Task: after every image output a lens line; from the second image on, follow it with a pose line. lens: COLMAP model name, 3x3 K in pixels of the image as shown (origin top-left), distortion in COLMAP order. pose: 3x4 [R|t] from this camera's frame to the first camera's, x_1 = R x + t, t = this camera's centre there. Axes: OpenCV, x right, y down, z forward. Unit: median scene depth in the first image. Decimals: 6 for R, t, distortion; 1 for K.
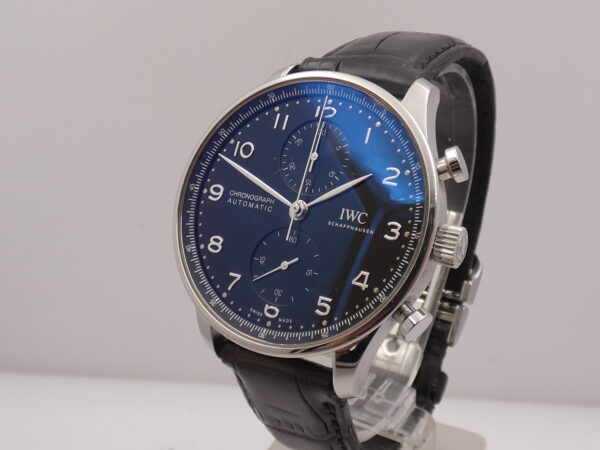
lens RADIAL K [[852.4, 0, 300.0], [0, 852.4, 225.0], [0, 0, 1]] dist [-0.039295, -0.083577]
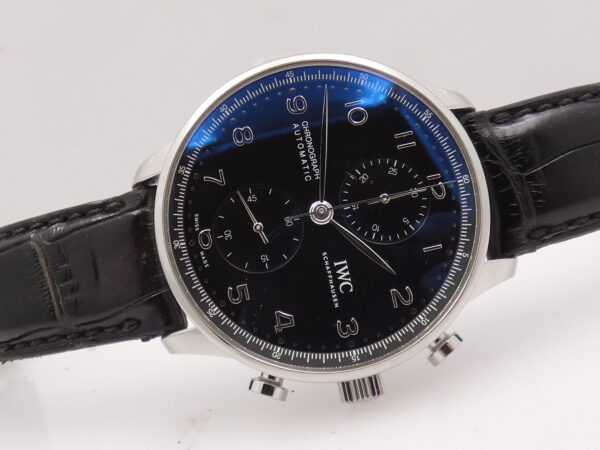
lens RADIAL K [[852.4, 0, 300.0], [0, 852.4, 225.0], [0, 0, 1]] dist [-0.039295, -0.083577]
pose [[0.461514, 0.849045, 0.257154, -0.223524], [-0.886777, 0.433309, 0.160840, -0.131286], [0.025133, -0.302268, 0.952892, 0.161086]]
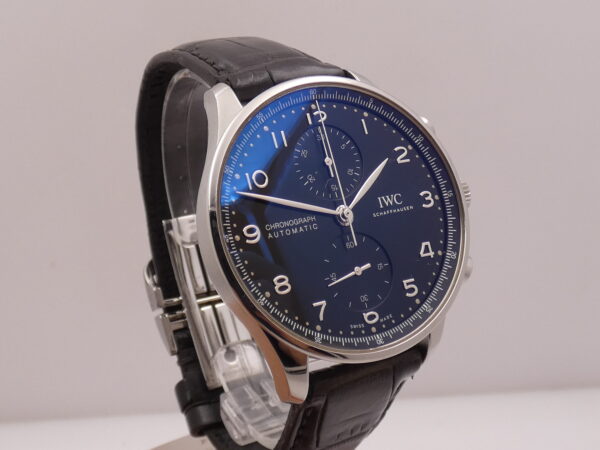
lens RADIAL K [[852.4, 0, 300.0], [0, 852.4, 225.0], [0, 0, 1]] dist [-0.039295, -0.083577]
pose [[0.525387, -0.320255, 0.788293, -0.809252], [0.329593, 0.930731, 0.158454, -0.179854], [-0.784434, 0.176566, 0.594548, 0.445108]]
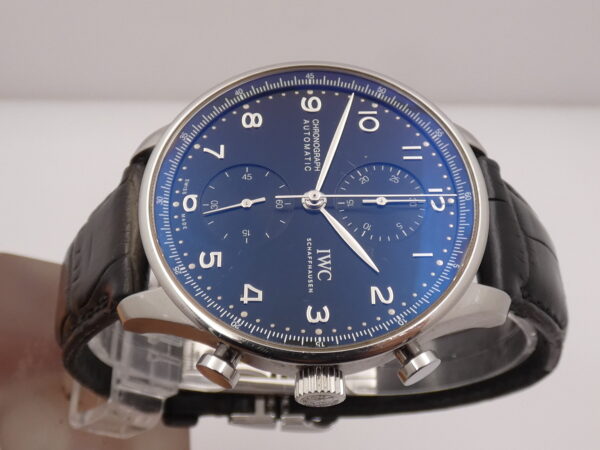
lens RADIAL K [[852.4, 0, 300.0], [0, 852.4, 225.0], [0, 0, 1]] dist [-0.039295, -0.083577]
pose [[0.278144, 0.959635, -0.041680, 0.051762], [-0.957897, 0.280334, 0.062011, -0.048450], [0.071193, 0.022677, 0.997205, 0.160230]]
